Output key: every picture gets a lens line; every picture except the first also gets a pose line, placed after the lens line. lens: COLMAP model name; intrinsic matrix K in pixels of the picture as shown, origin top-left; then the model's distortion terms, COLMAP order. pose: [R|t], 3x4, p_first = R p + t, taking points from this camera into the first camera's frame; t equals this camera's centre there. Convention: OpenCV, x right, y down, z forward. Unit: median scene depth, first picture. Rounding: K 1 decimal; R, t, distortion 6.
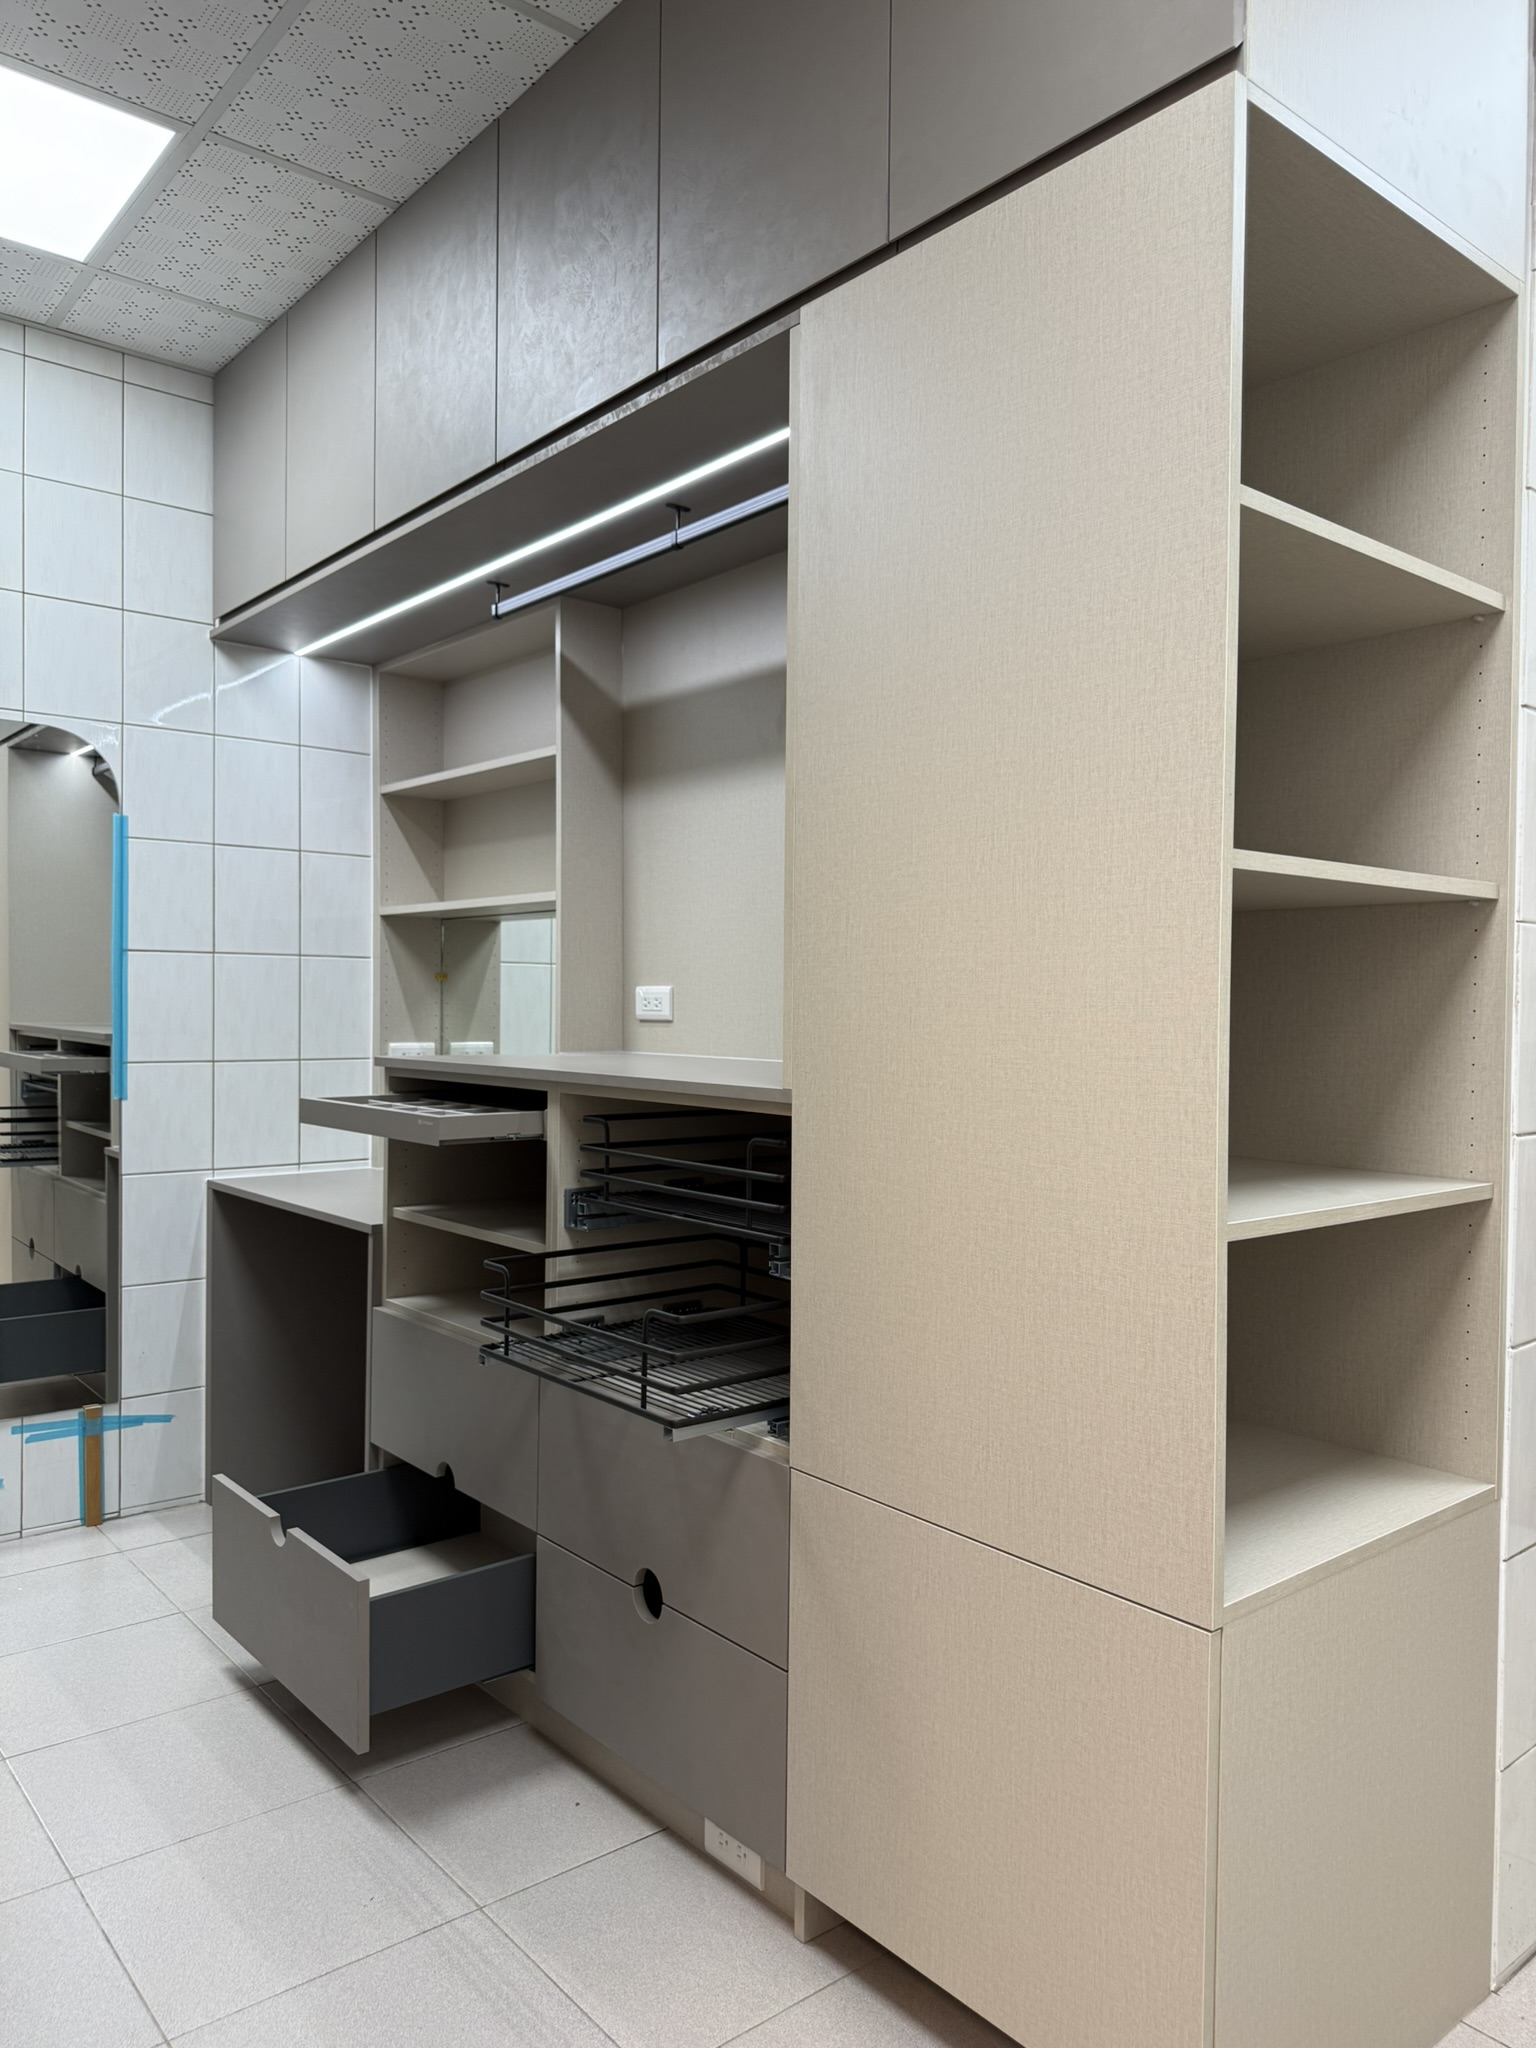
lens RADIAL K [[1461.2, 0, 773.5], [0, 1461.2, 1031.9], [0, 0, 1]] dist [0.047201, -0.060215]
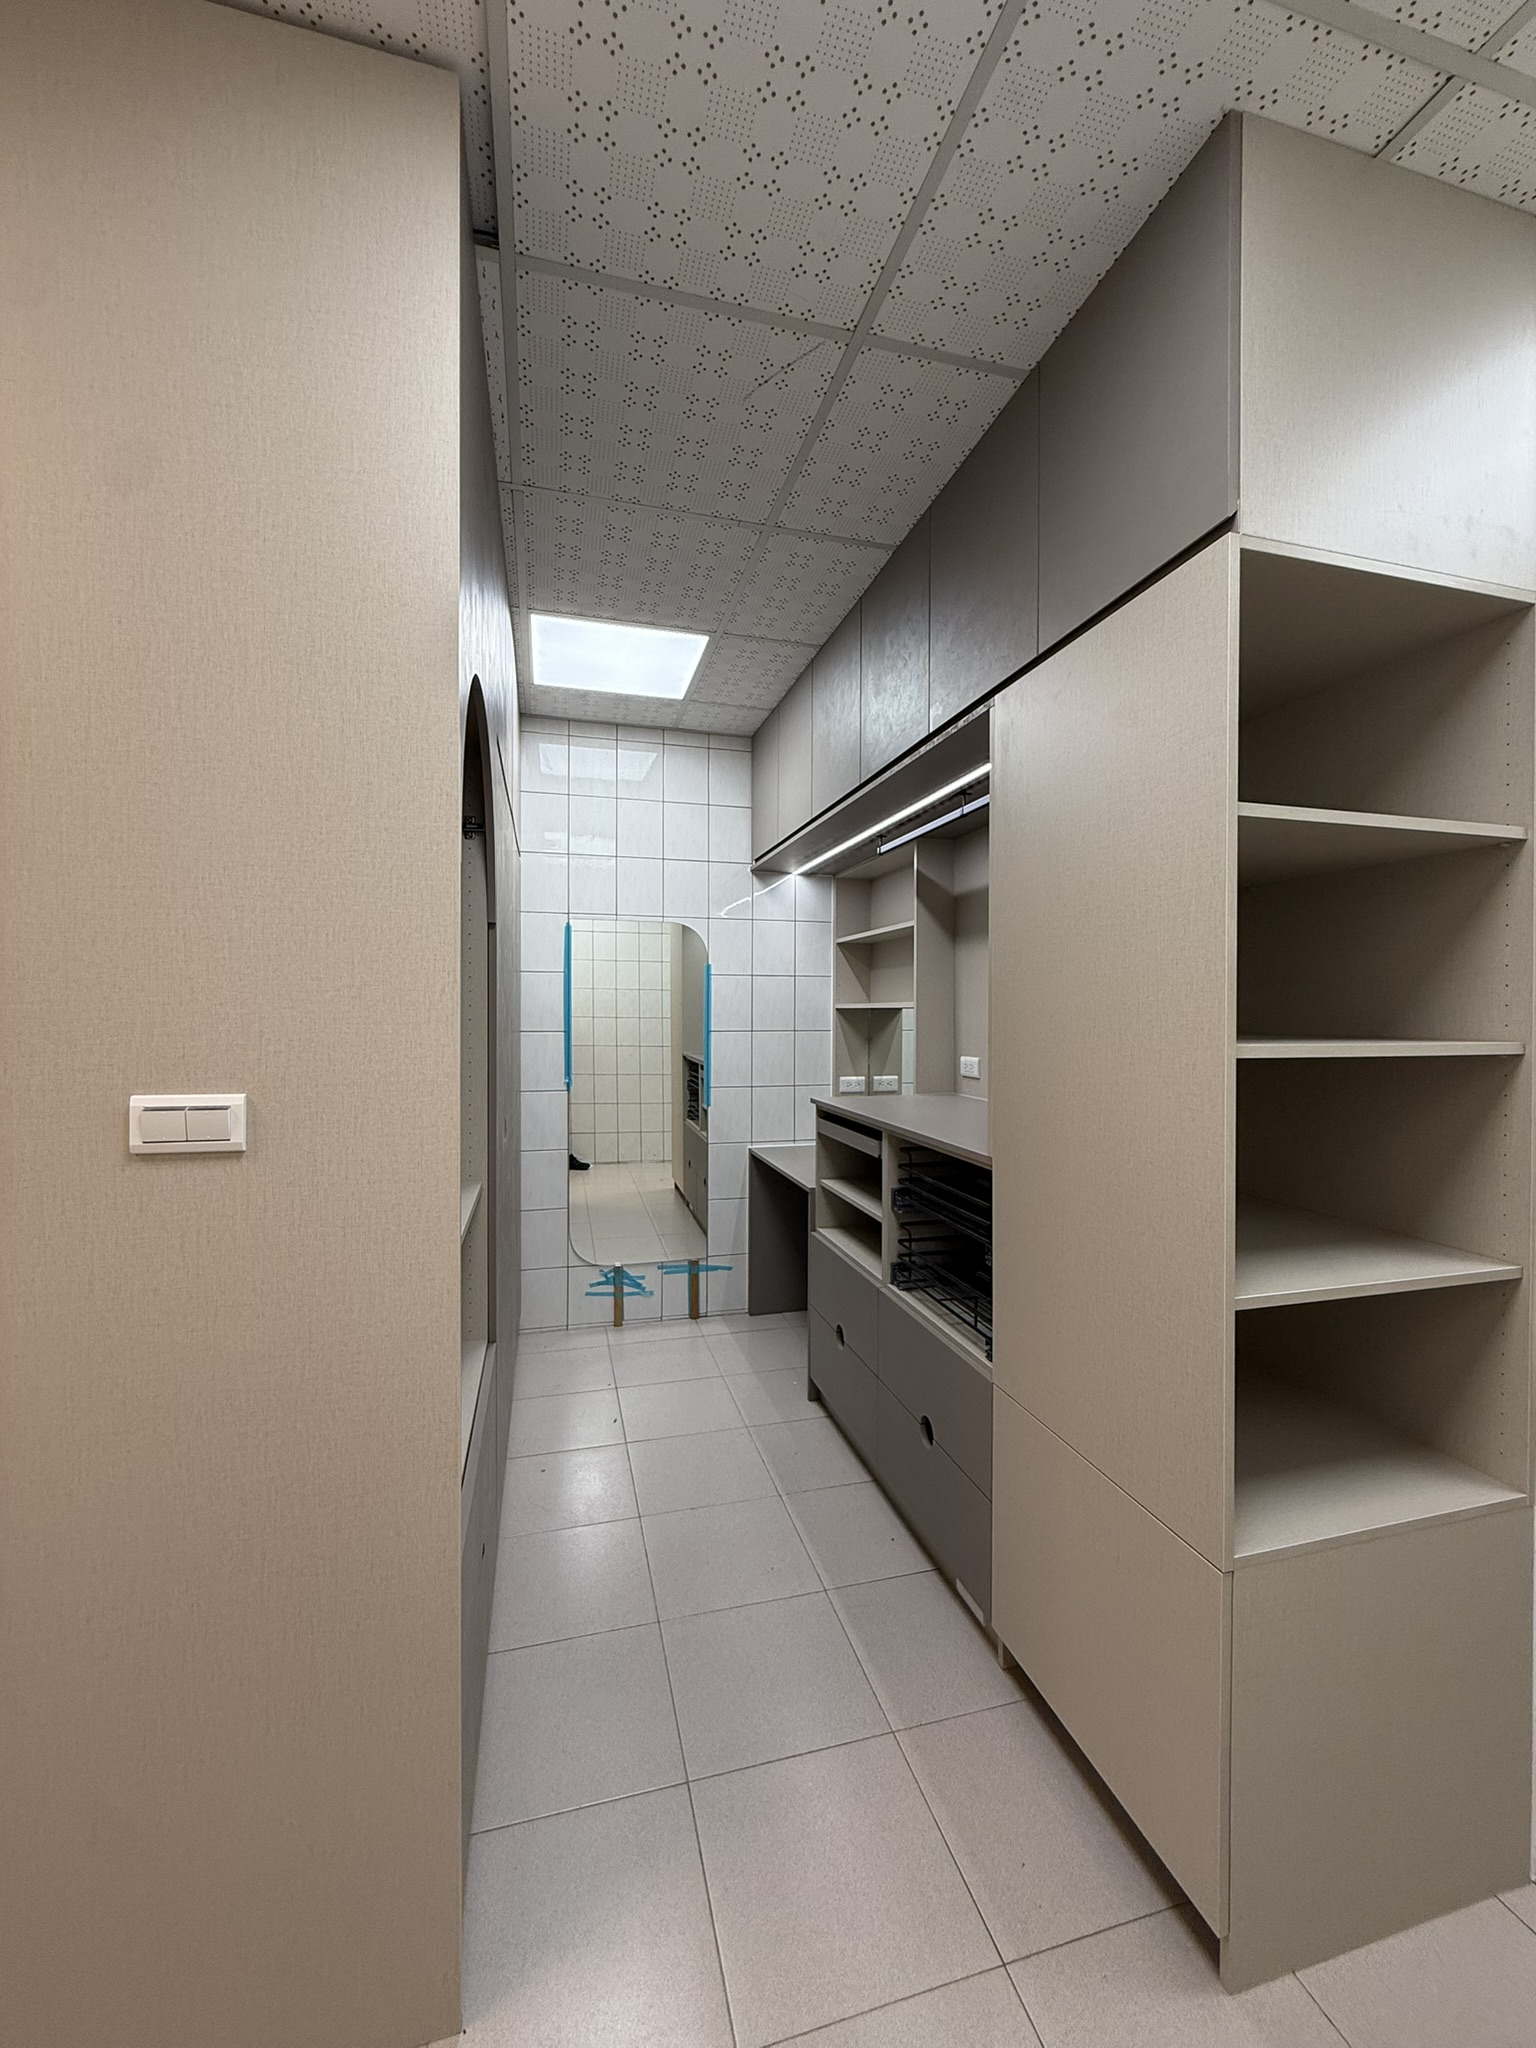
lens RADIAL K [[820.1, 0, 768.0], [0, 820.1, 1024.0], [0, 0, 1]] dist [0.019143, -0.006553]
pose [[0.911781, -0.002949, -0.410665, 0.104340], [-0.000776, 0.999960, -0.008902, -0.065477], [0.410675, 0.008435, 0.911743, 0.019668]]
